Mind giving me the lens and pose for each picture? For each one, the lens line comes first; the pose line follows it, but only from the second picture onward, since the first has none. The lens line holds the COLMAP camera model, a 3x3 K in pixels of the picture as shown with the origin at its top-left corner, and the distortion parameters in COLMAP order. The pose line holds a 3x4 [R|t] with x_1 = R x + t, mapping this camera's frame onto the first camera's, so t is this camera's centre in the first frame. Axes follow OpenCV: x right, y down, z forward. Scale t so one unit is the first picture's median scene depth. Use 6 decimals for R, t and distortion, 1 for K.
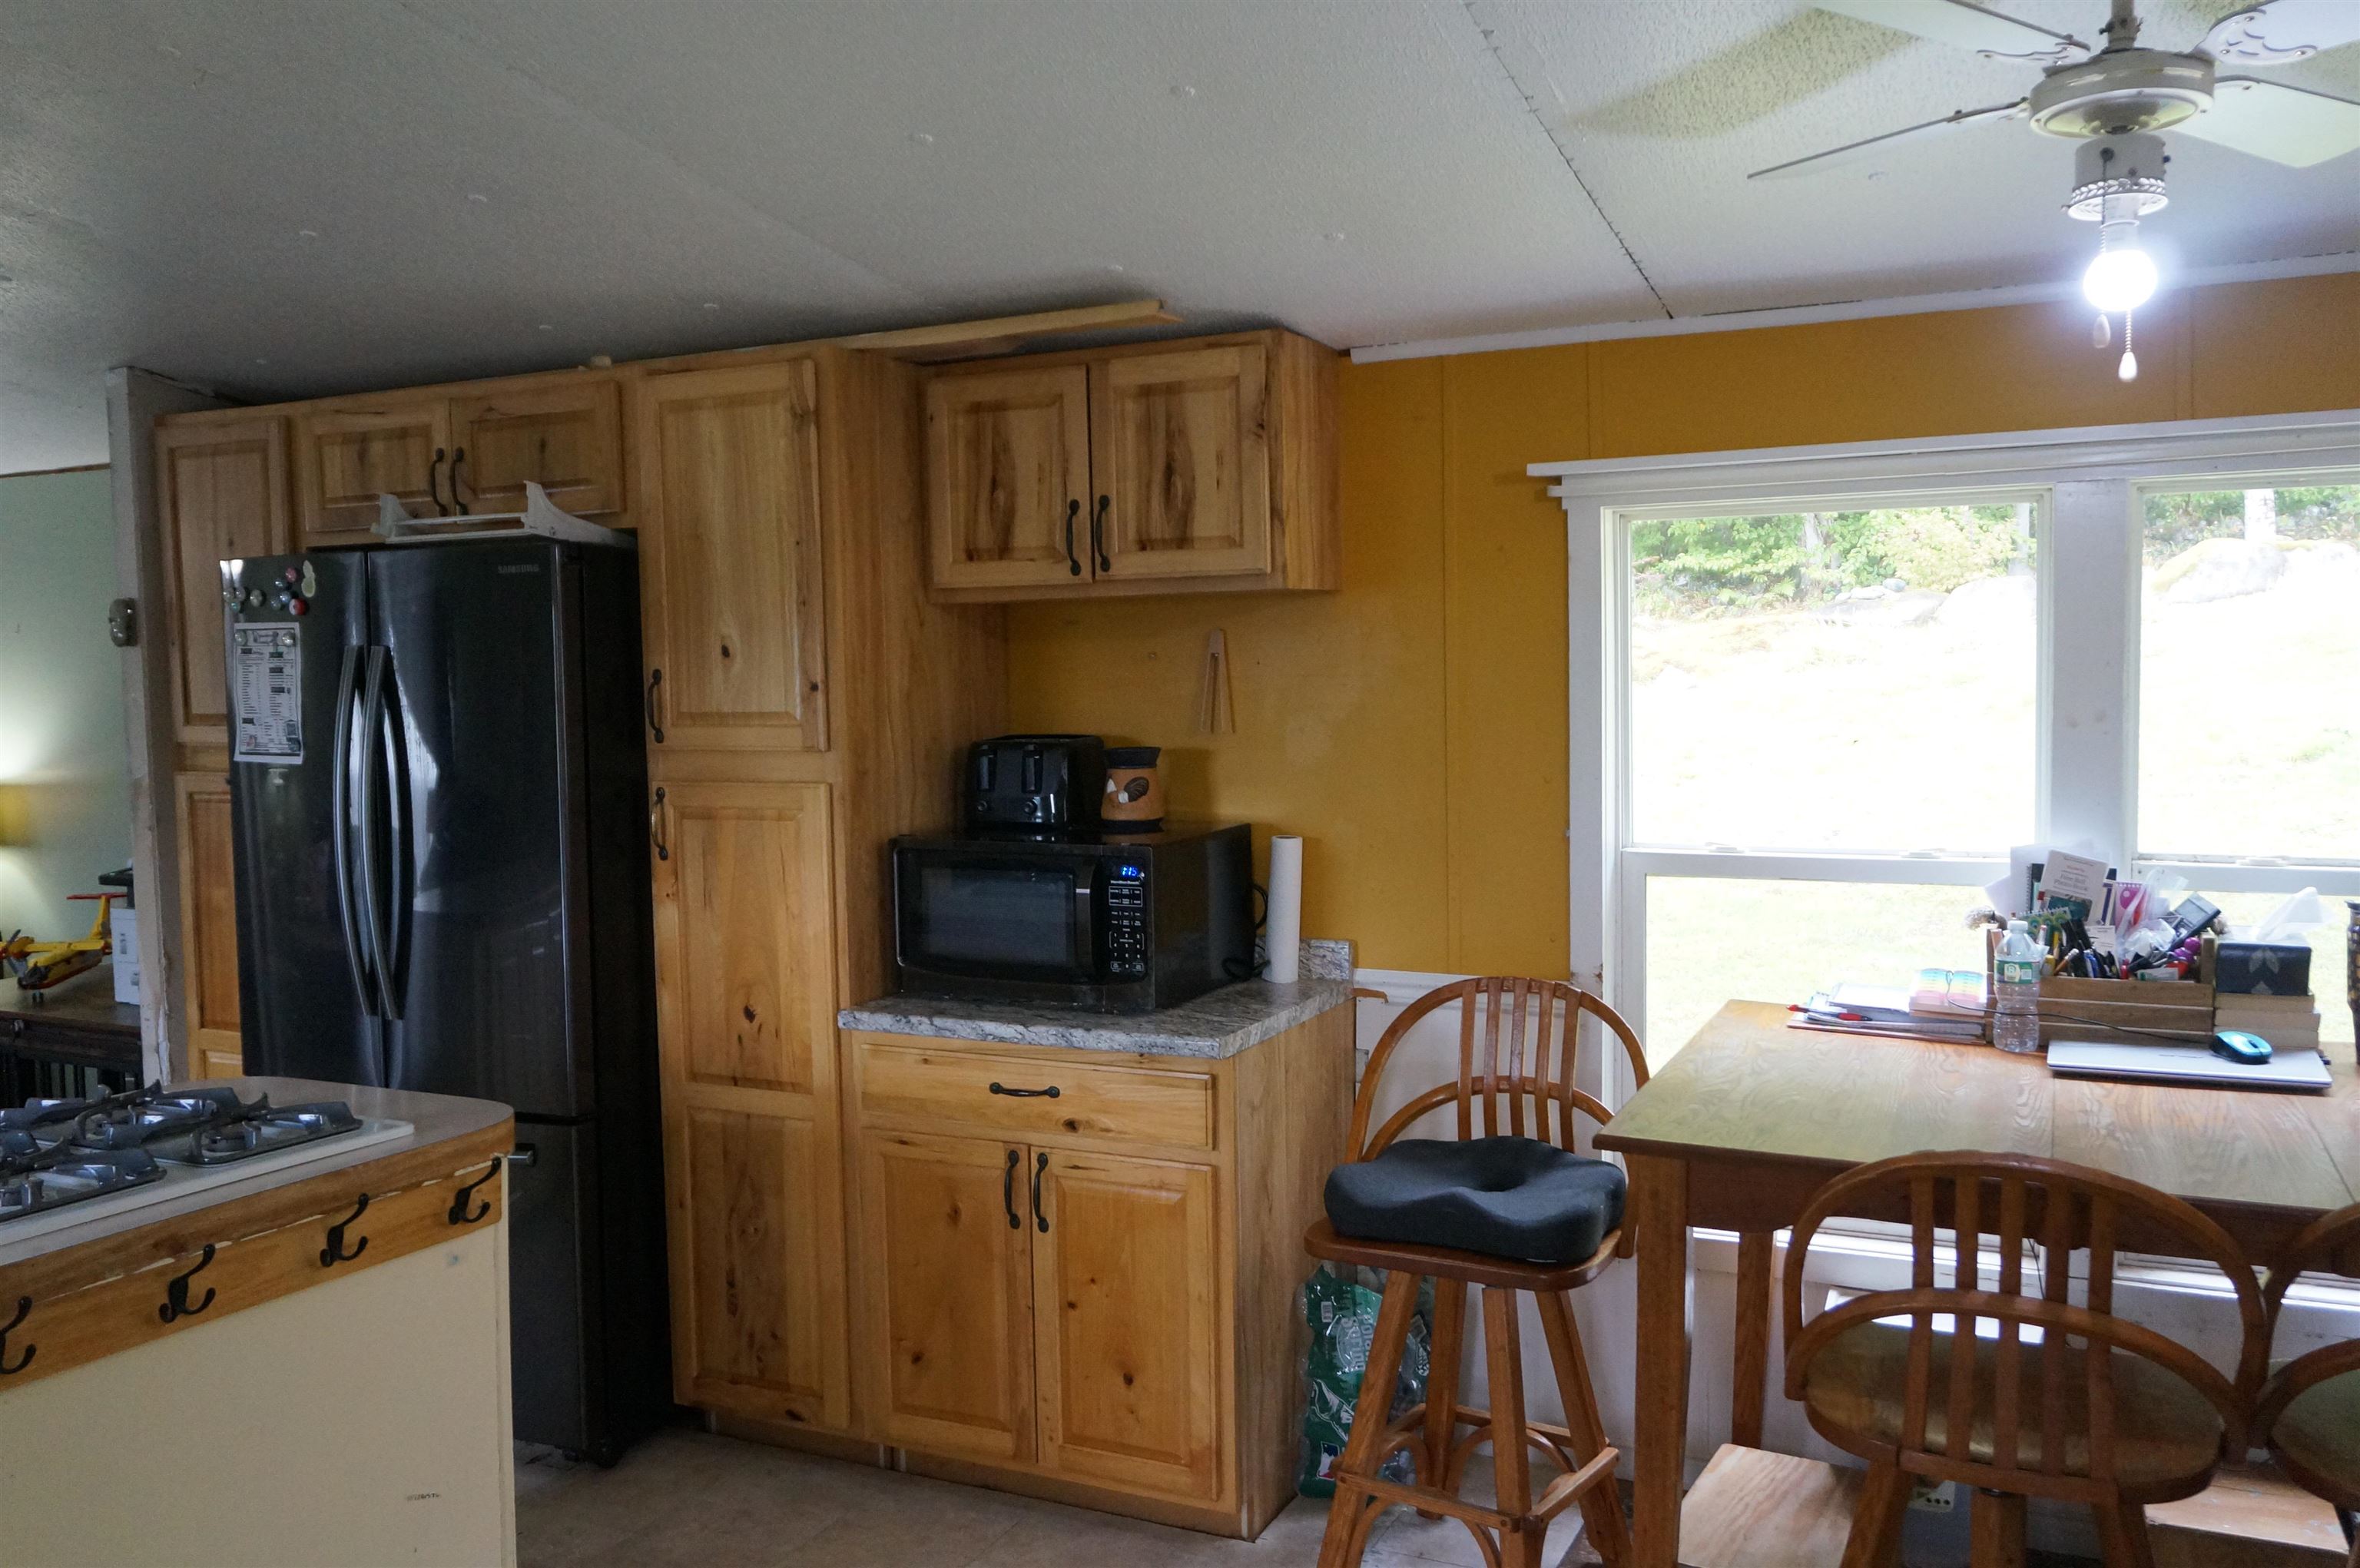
lens RADIAL K [[1894.2, 0, 1180.0], [0, 1894.2, 784.0], [0, 0, 1]] dist [-0.002620, 0.007863]
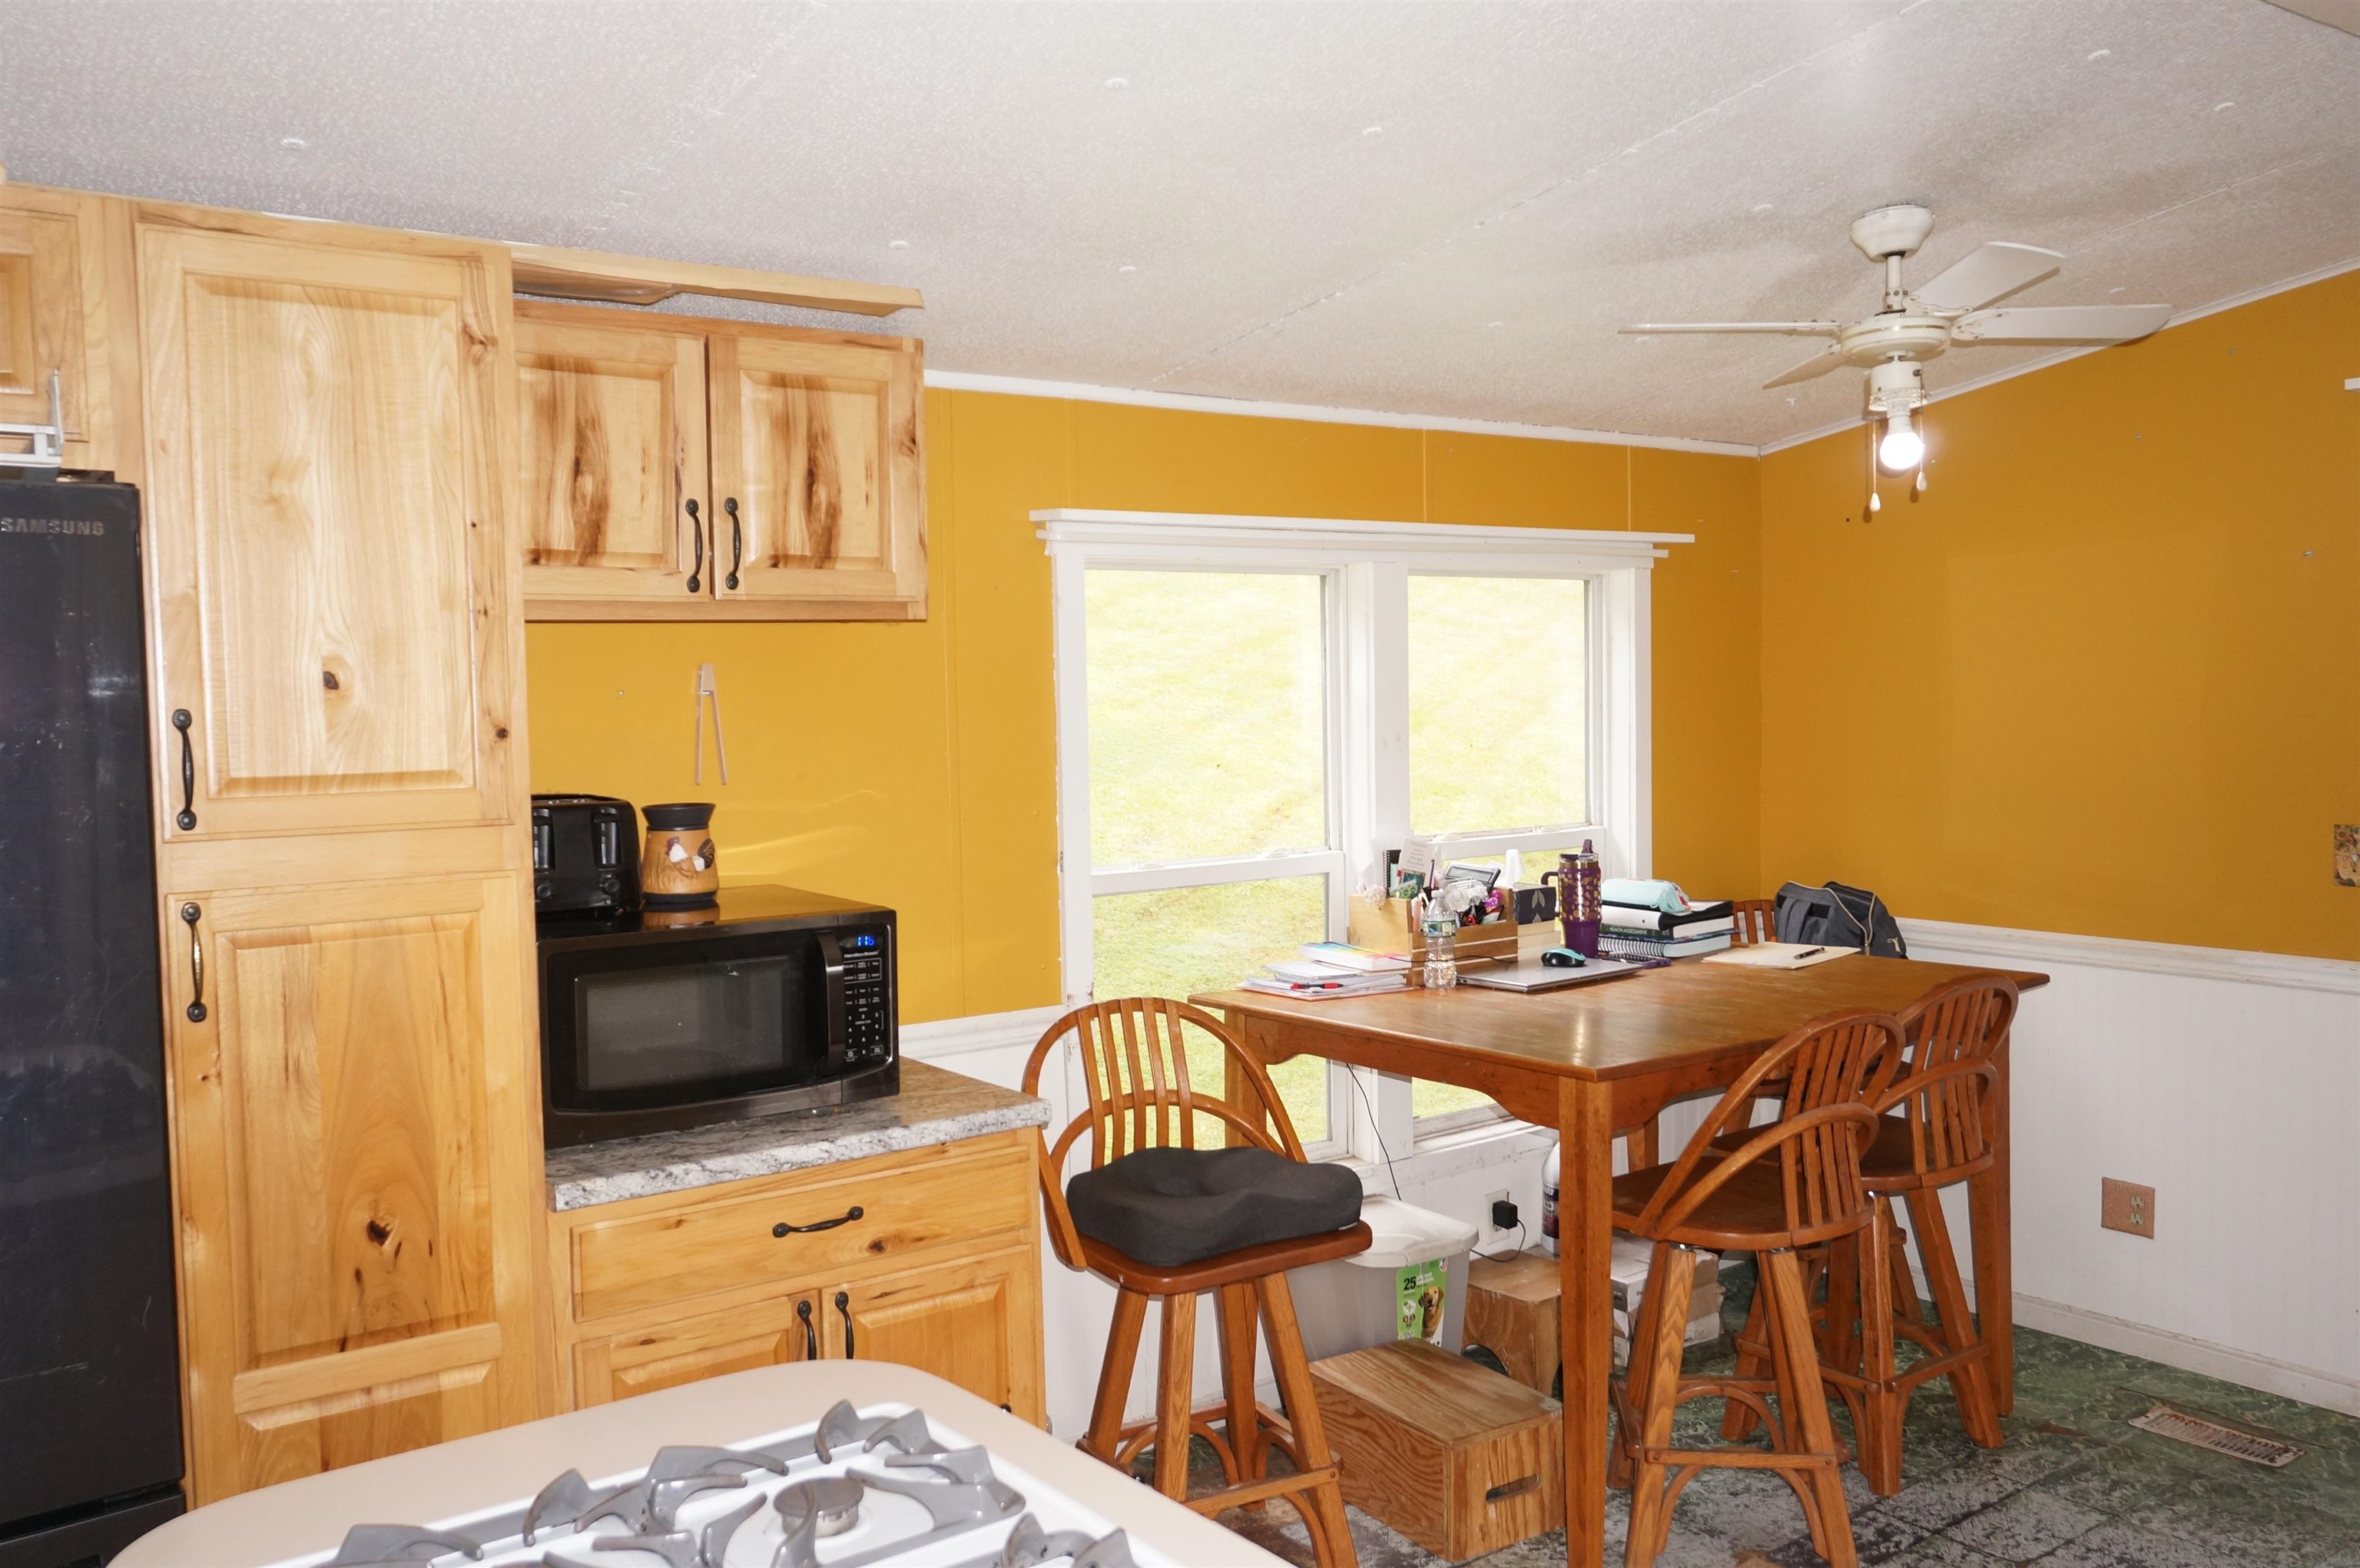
lens RADIAL K [[1894.2, 0, 1180.0], [0, 1894.2, 784.0], [0, 0, 1]] dist [-0.002620, 0.007863]
pose [[0.463955, -0.038561, 0.885019, -0.703058], [0.063341, 0.997939, 0.010275, -0.024075], [-0.883591, 0.051291, 0.465441, 0.459353]]
